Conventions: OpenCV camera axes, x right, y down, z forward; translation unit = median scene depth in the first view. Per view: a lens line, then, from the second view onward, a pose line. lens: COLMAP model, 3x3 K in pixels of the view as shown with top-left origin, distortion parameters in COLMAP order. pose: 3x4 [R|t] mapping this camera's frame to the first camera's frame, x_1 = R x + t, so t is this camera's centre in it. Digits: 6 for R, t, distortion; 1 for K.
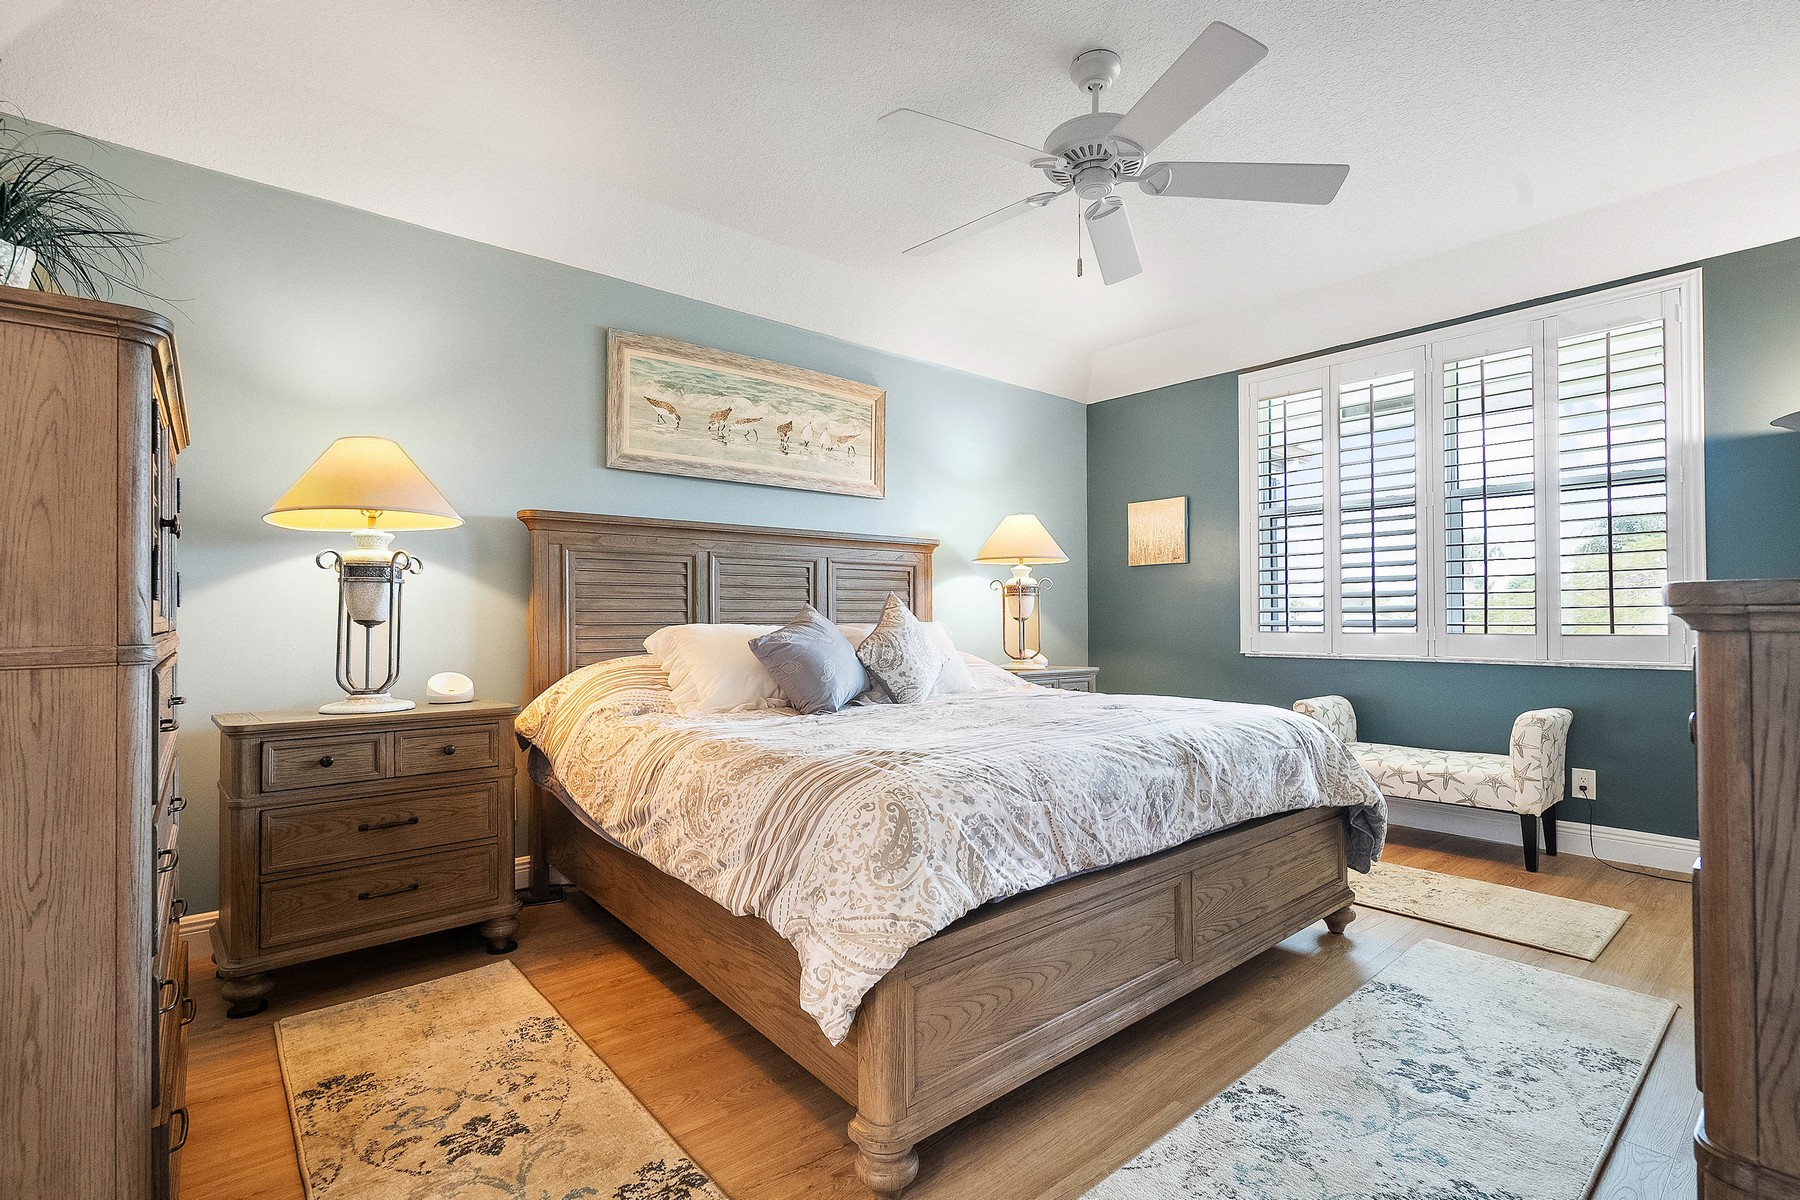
lens RADIAL K [[823.4, 0, 907.2], [0, 823.4, 603.2], [0, 0, 1]] dist [-0.004088, 0.001031]
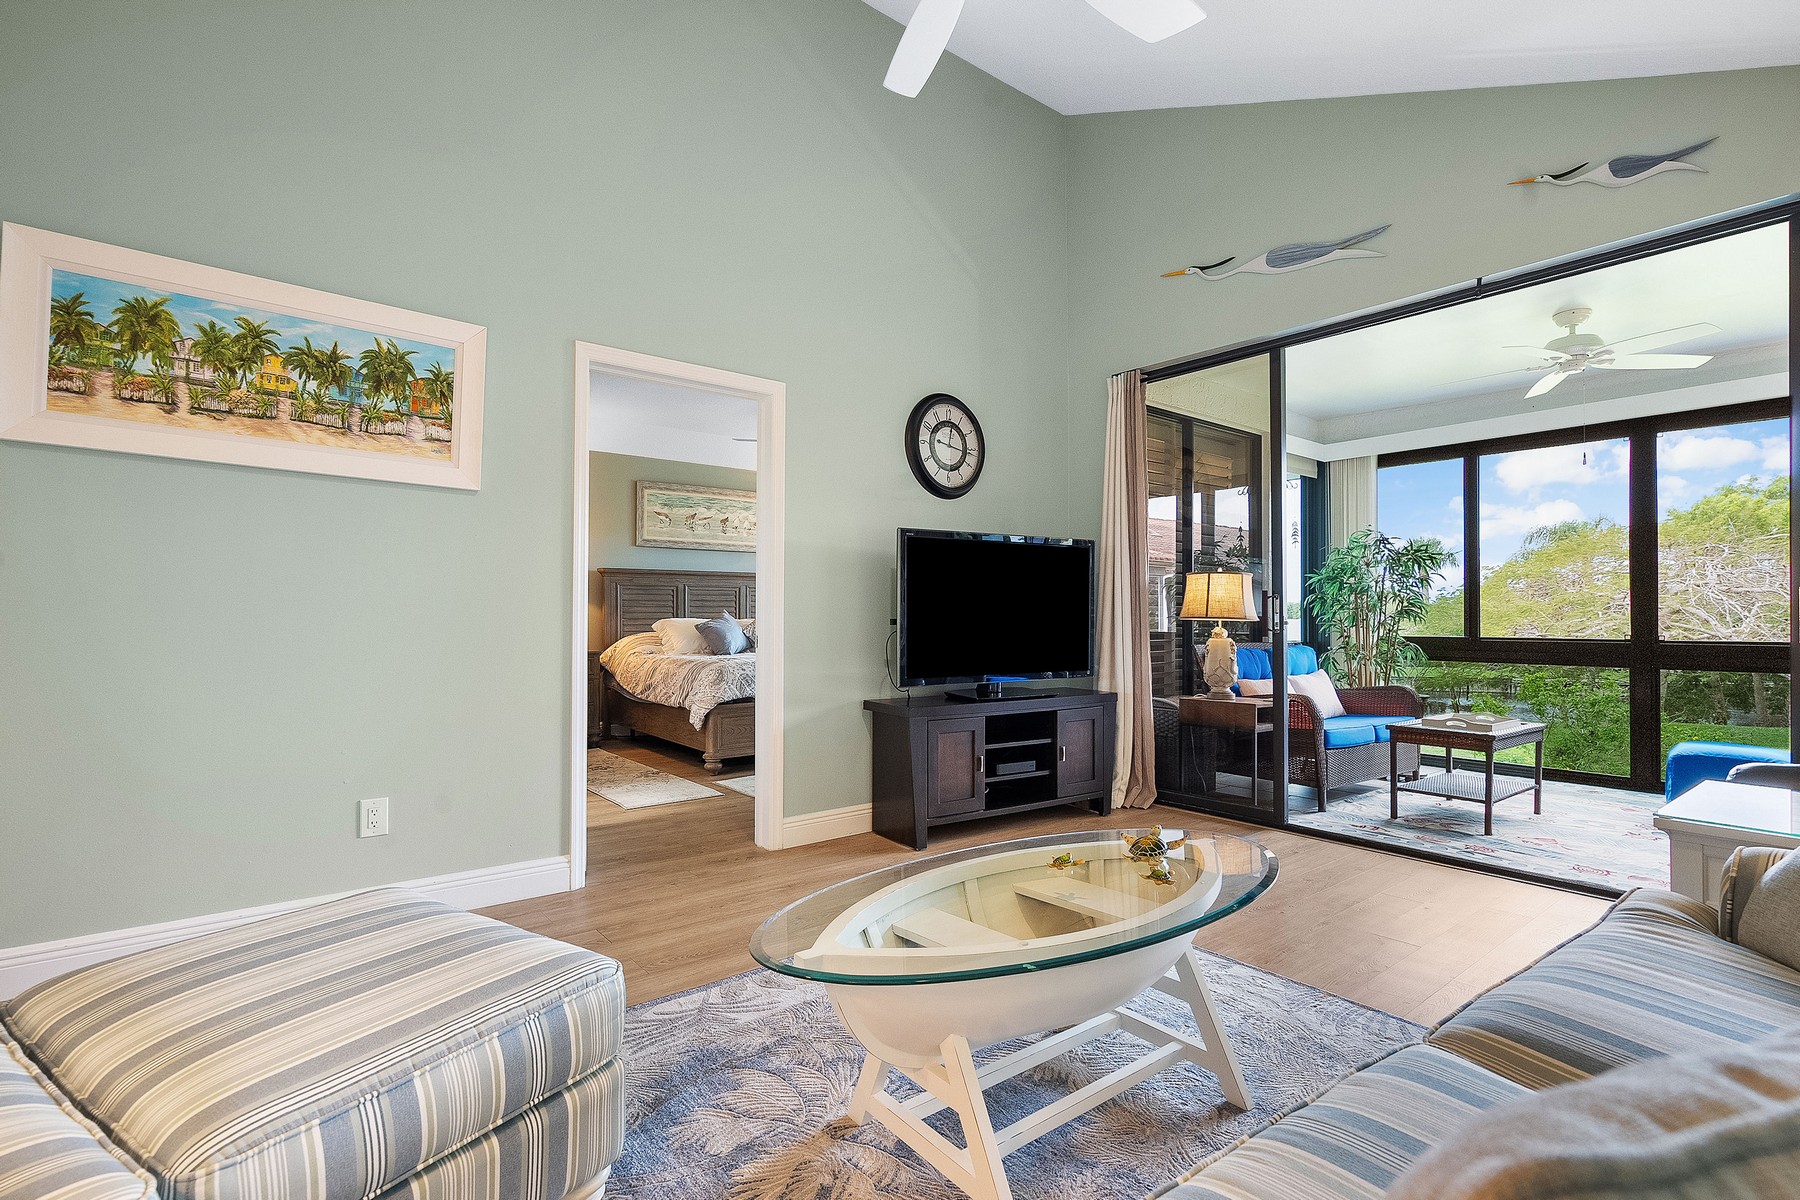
lens RADIAL K [[823.4, 0, 906.4], [0, 823.4, 603.4], [0, 0, 1]] dist [-0.004088, 0.001031]
pose [[0.999475, -0.000152, -0.032394, 0.472508], [0.000180, 1.000000, 0.000870, -0.018004], [0.032394, -0.000875, 0.999475, -1.298353]]
